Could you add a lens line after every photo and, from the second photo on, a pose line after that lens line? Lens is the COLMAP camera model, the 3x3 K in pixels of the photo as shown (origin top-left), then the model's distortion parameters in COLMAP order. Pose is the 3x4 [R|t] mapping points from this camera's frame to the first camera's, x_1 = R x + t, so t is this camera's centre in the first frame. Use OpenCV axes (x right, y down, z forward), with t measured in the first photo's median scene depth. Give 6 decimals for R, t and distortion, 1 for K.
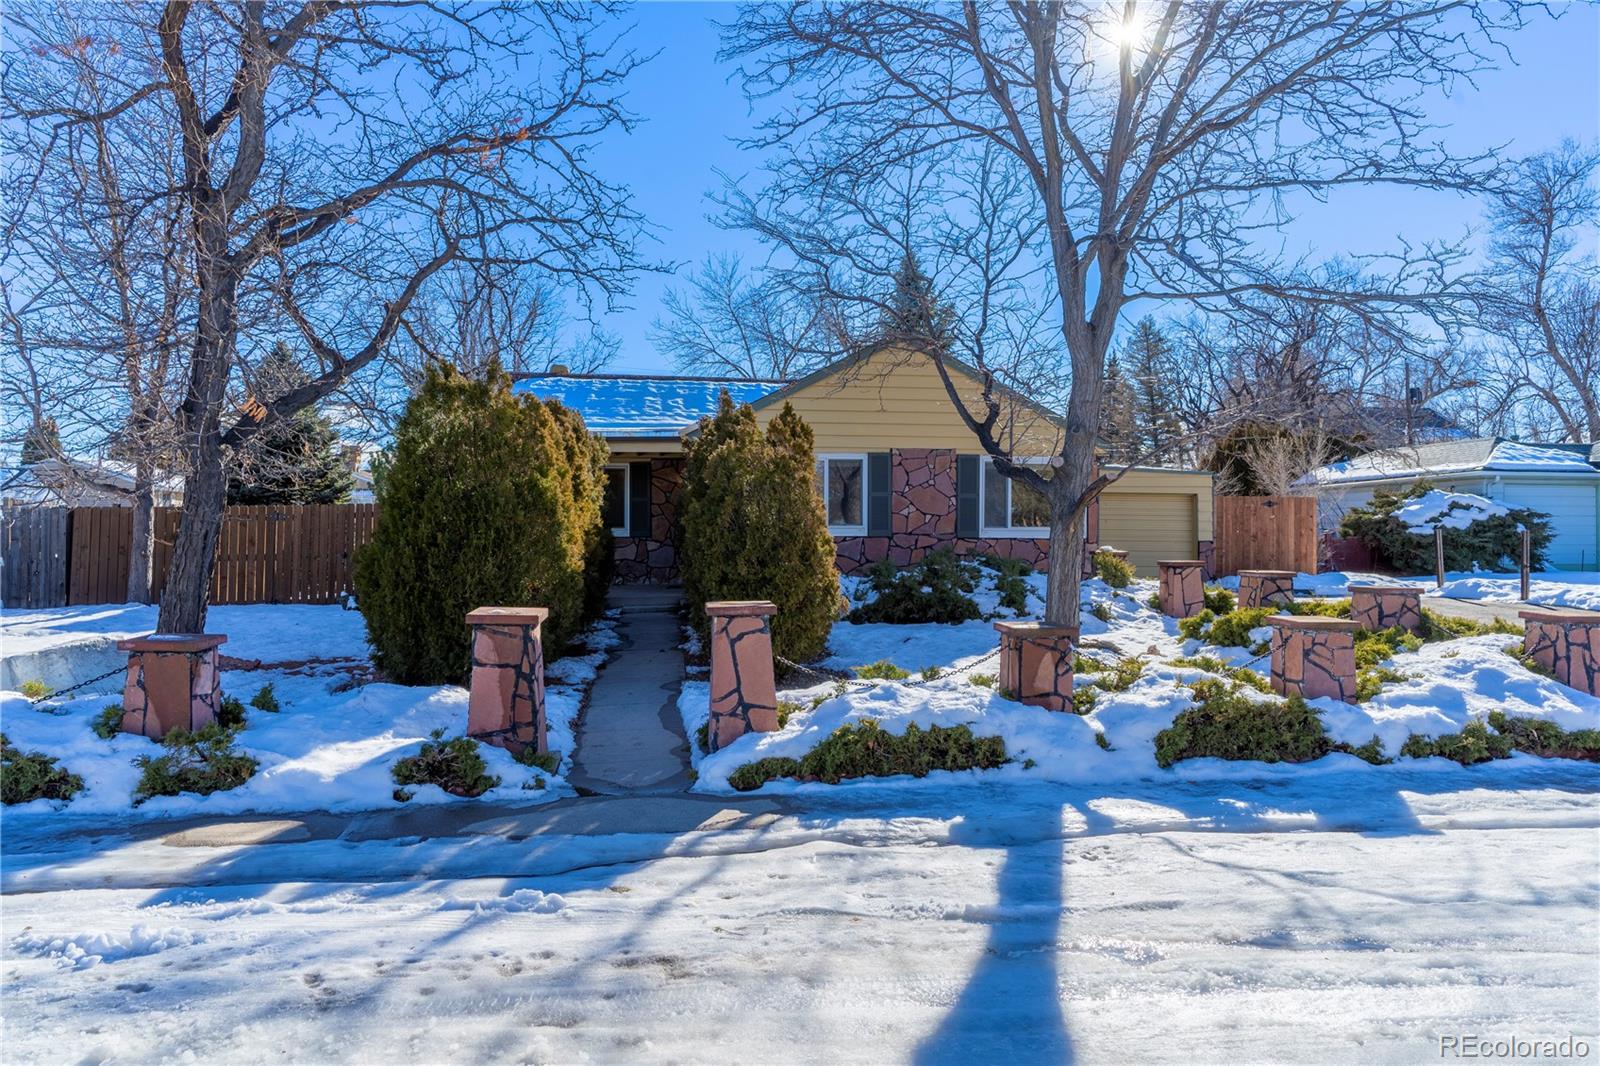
lens RADIAL K [[1048.9, 0, 798.4], [0, 1048.9, 535.7], [0, 0, 1]] dist [-0.005391, 0.003724]
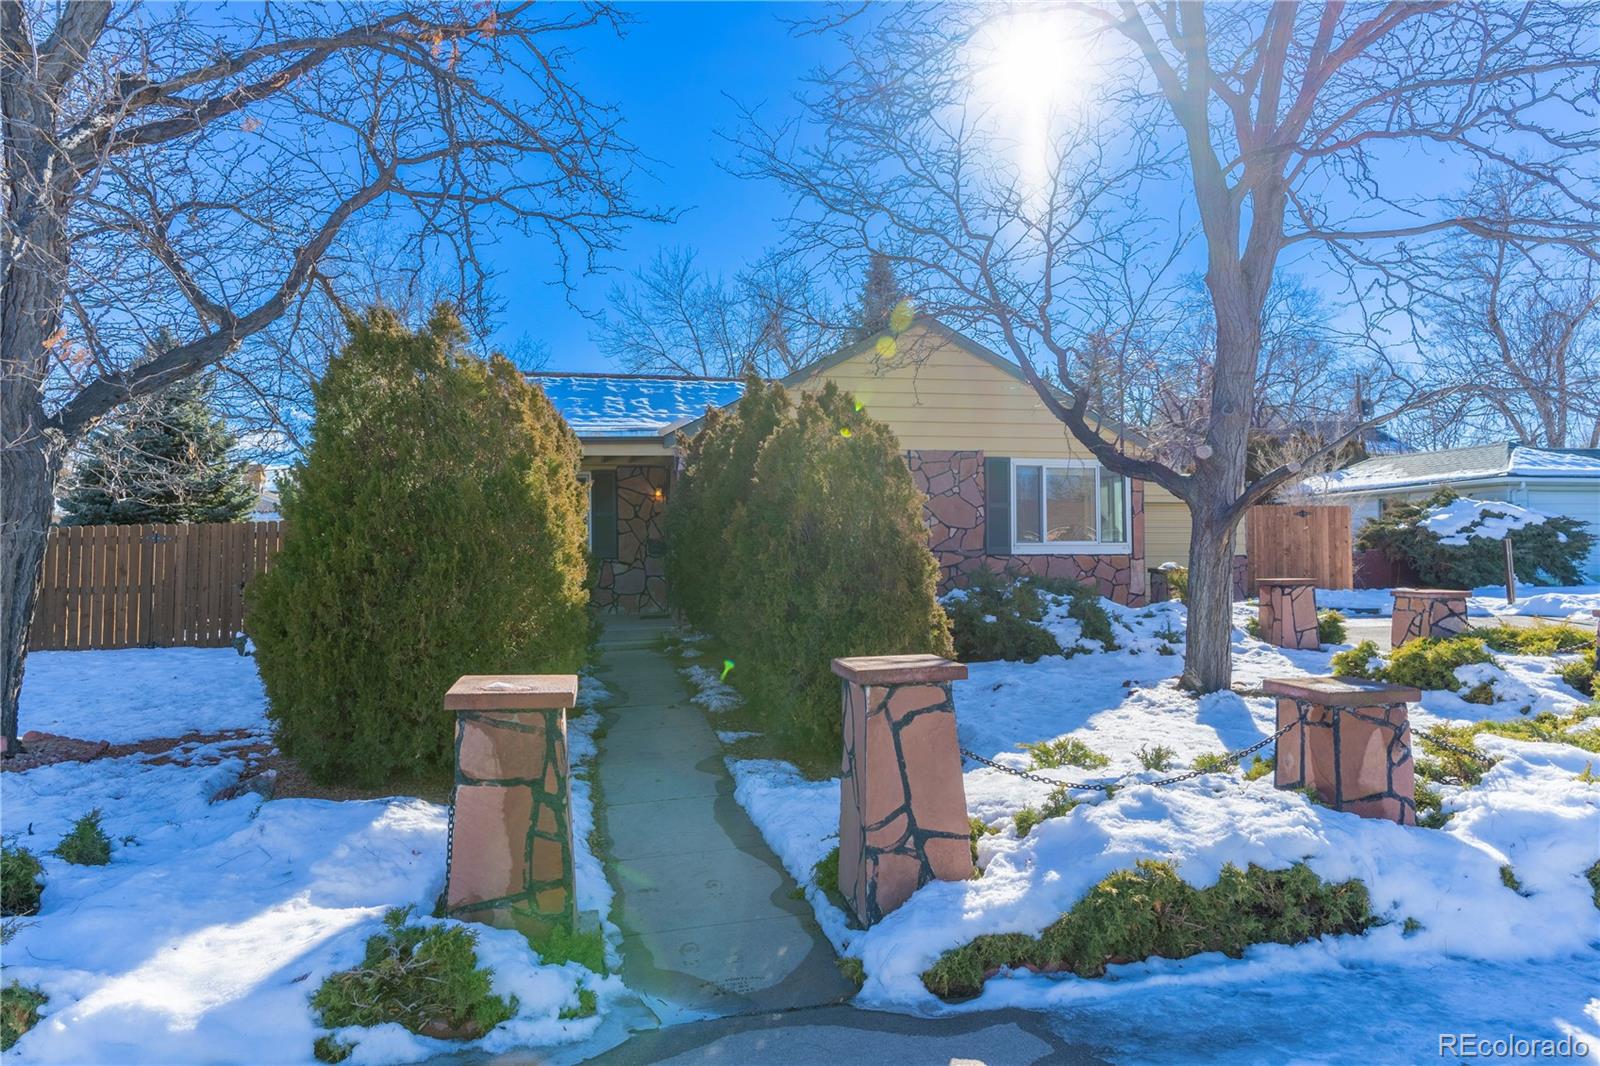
lens RADIAL K [[1048.9, 0, 802.1], [0, 1048.9, 529.0], [0, 0, 1]] dist [-0.005391, 0.003724]
pose [[0.996968, -0.009709, 0.077202, -0.099762], [0.011688, 0.999614, -0.025221, 0.001352], [-0.076927, 0.026046, 0.996696, 0.248835]]
